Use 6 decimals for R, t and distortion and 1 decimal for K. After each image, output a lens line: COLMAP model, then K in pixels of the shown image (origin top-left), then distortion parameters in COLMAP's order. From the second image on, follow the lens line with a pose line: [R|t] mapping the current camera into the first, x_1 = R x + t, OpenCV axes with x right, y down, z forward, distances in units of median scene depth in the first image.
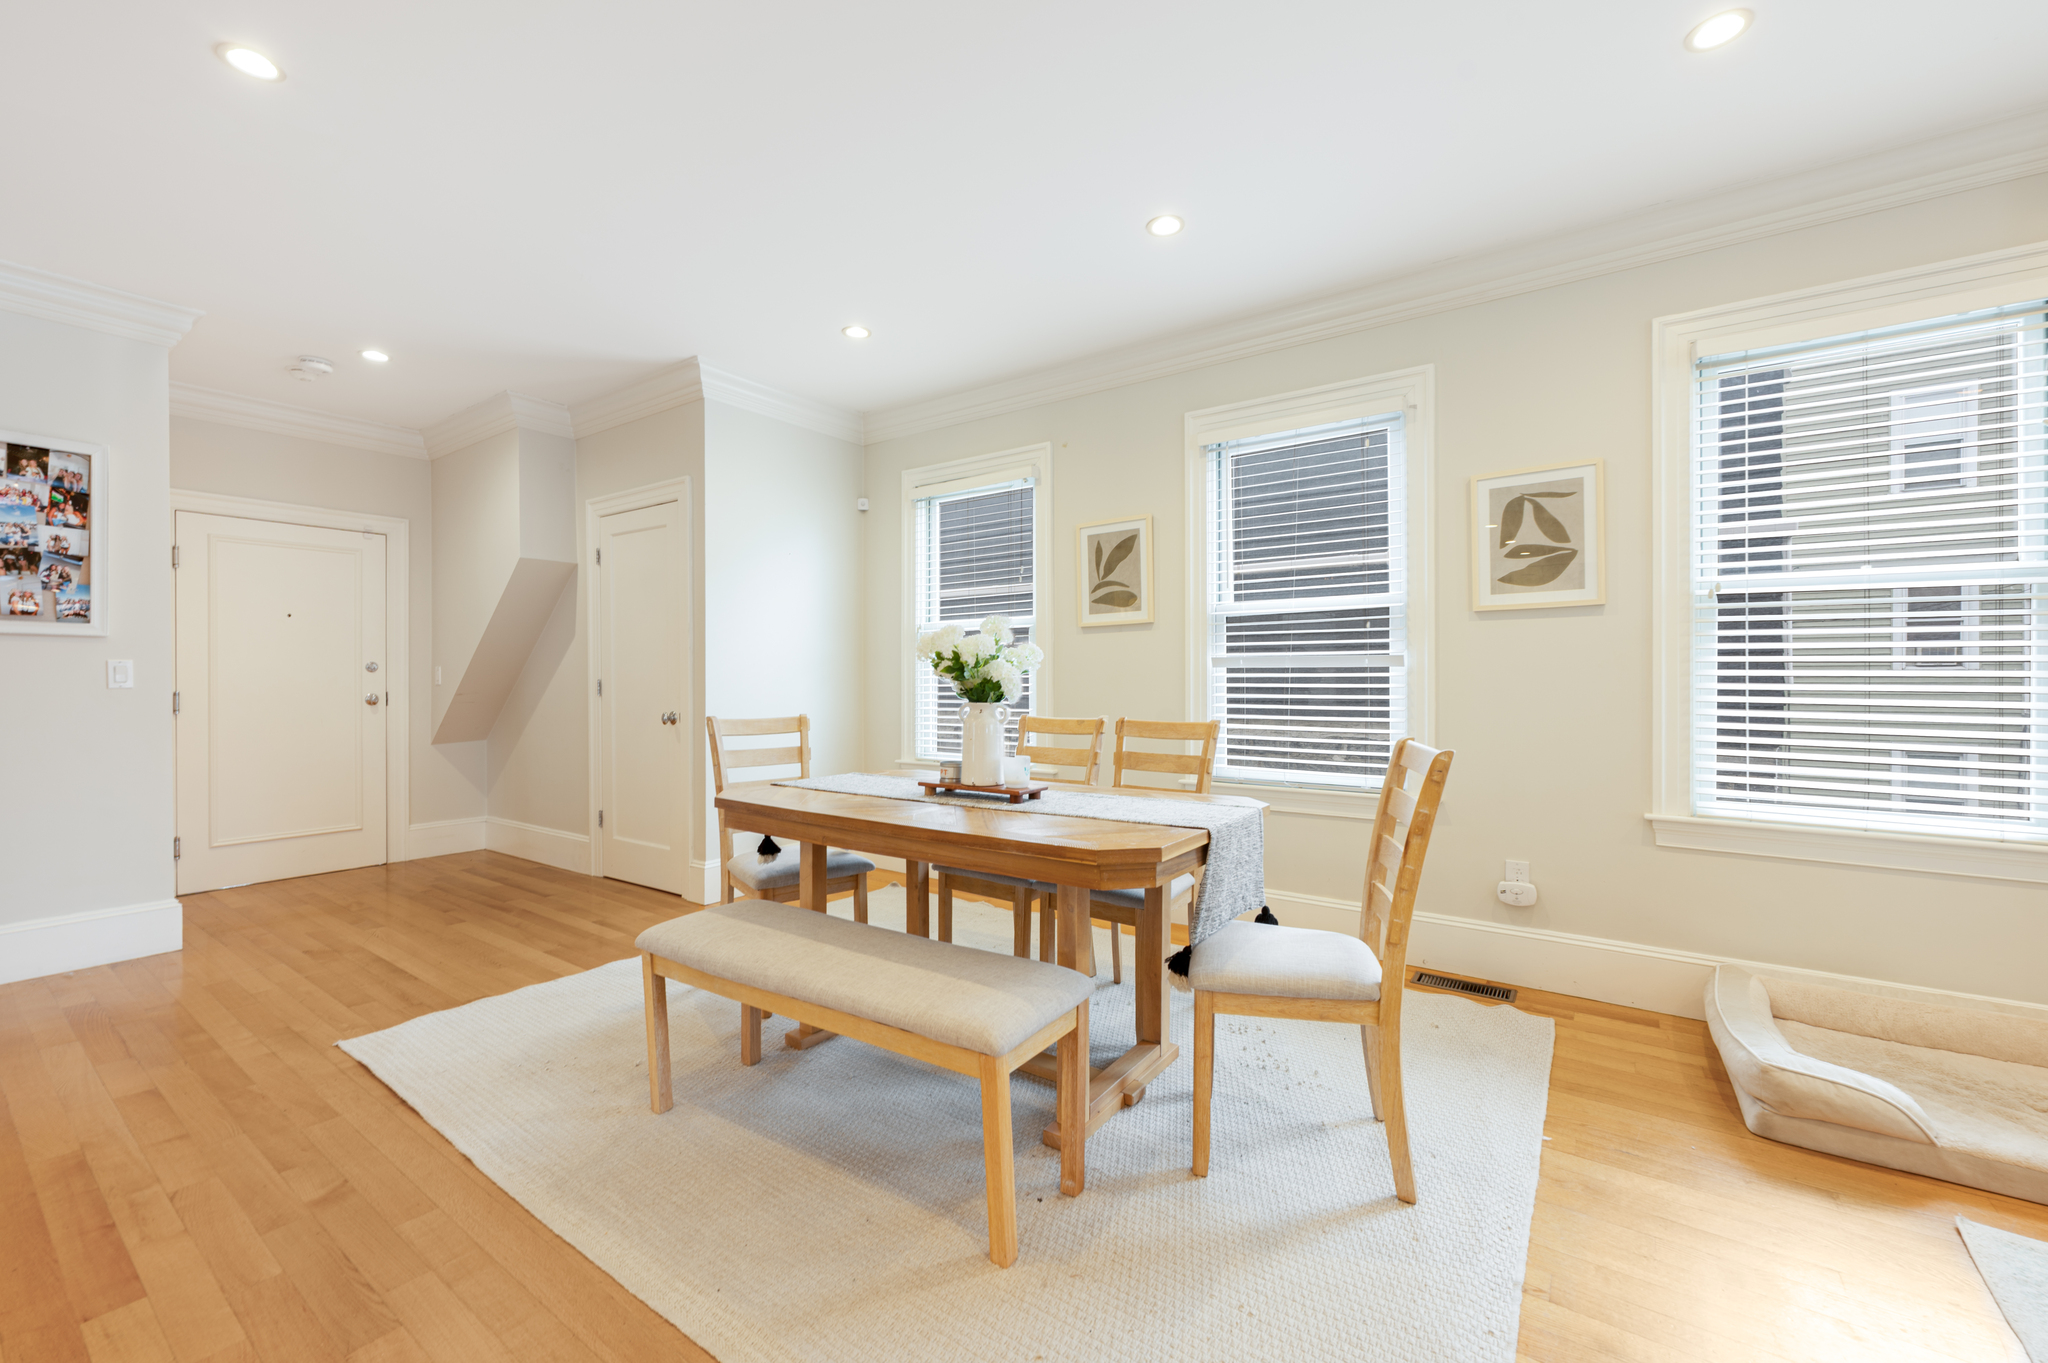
lens RADIAL K [[827.6, 0, 1024.0], [0, 827.6, 681.5], [0, 0, 1]] dist [0.000891, 0.000054]
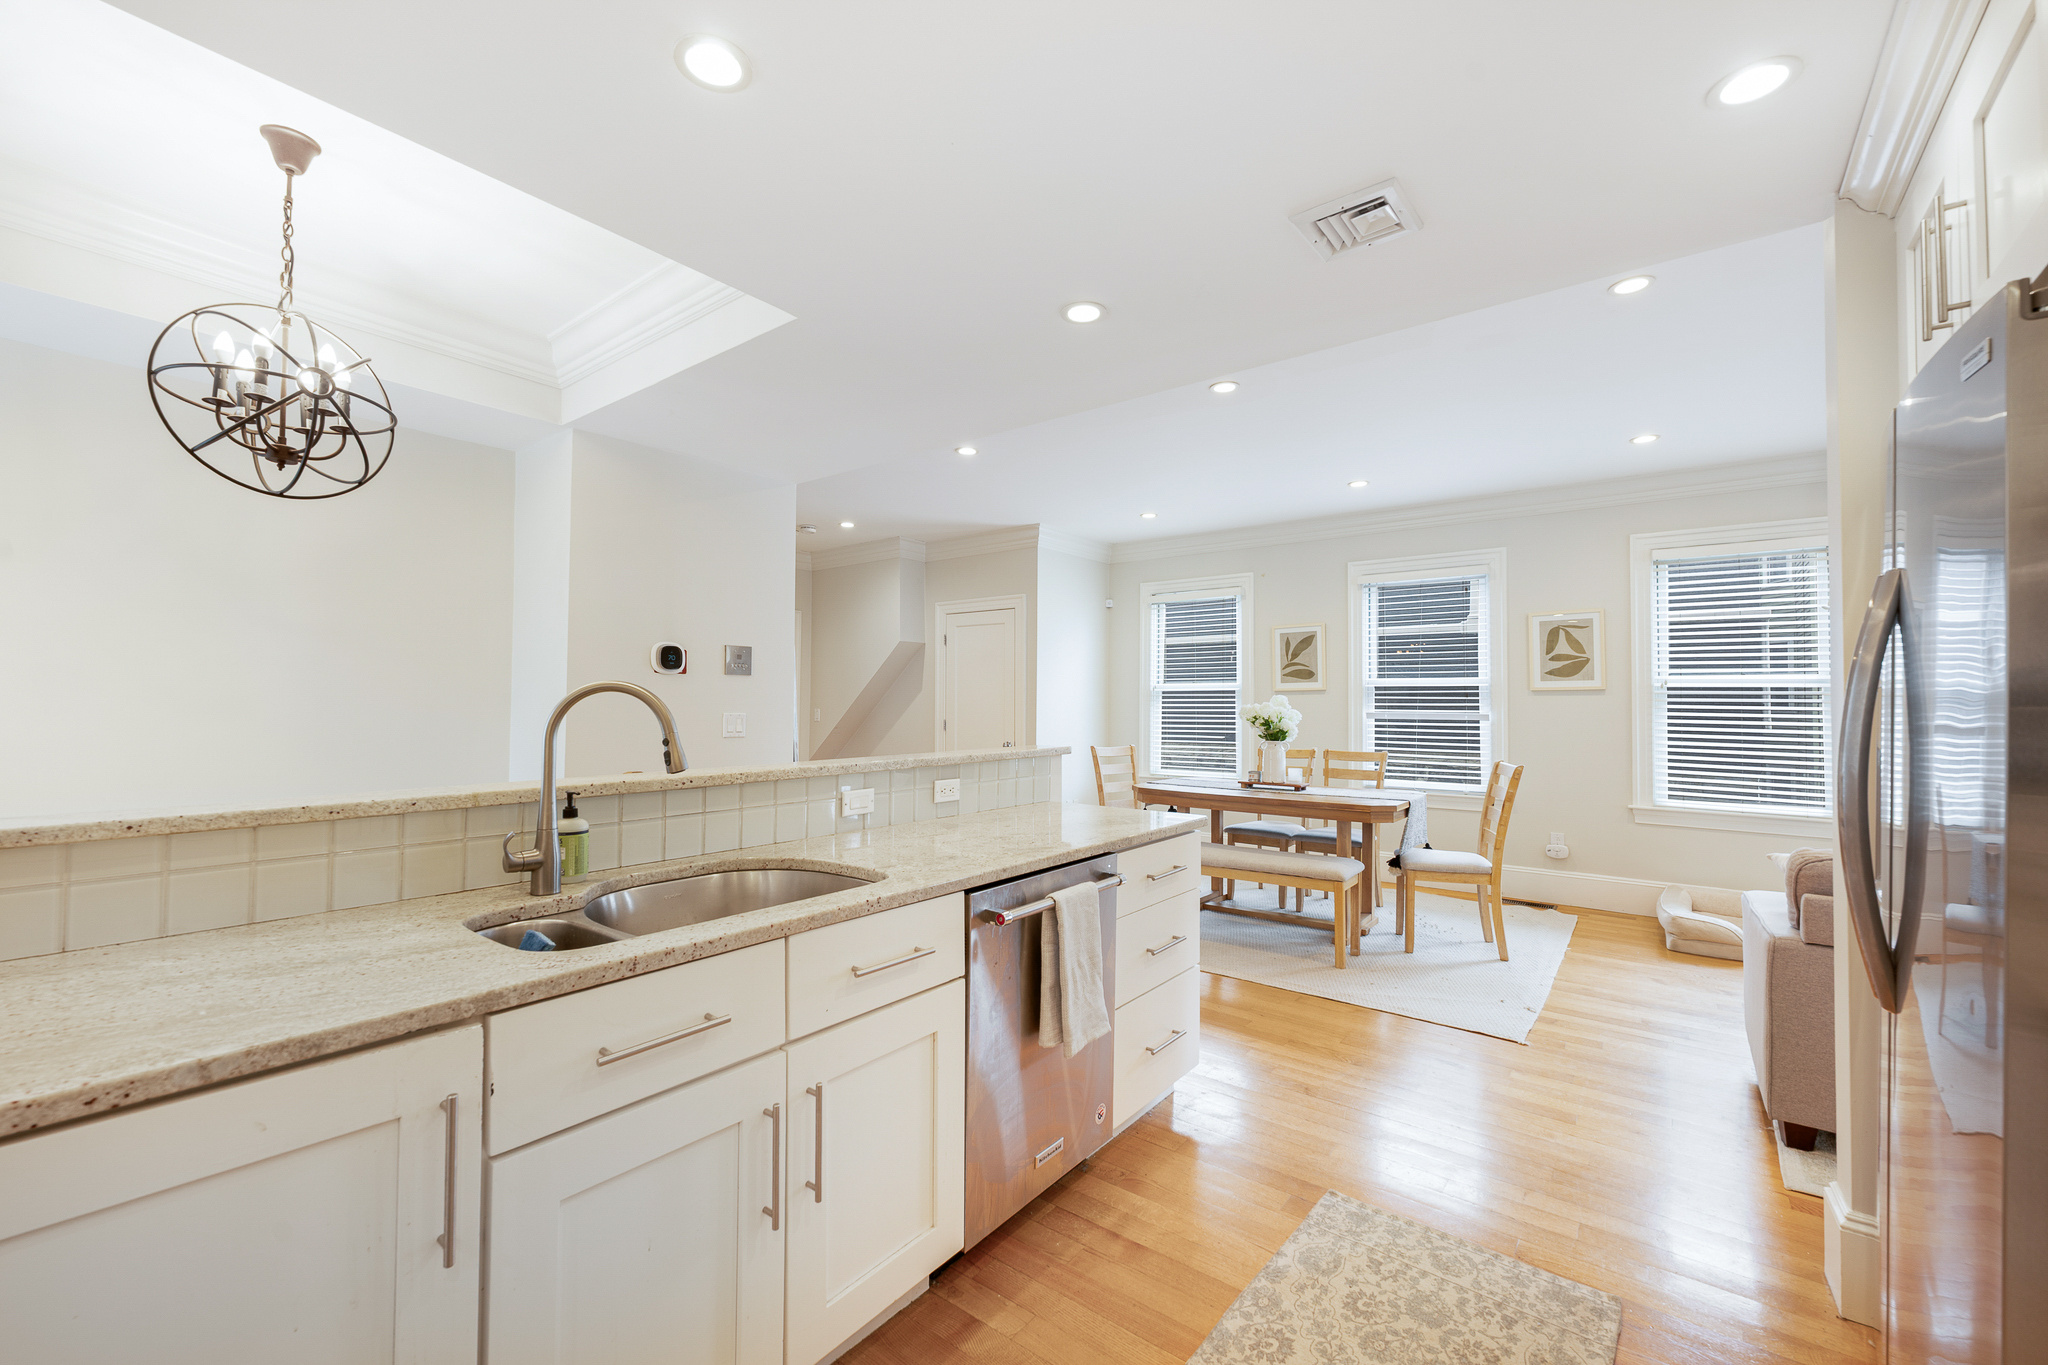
lens RADIAL K [[826.6, 0, 1020.7], [0, 826.6, 686.9], [0, 0, 1]] dist [-0.002473, -0.000264]
pose [[0.998708, 0.007626, -0.050232, -0.475355], [-0.008943, 0.999621, -0.026045, -0.039237], [0.050014, 0.026461, 0.998398, -0.849545]]
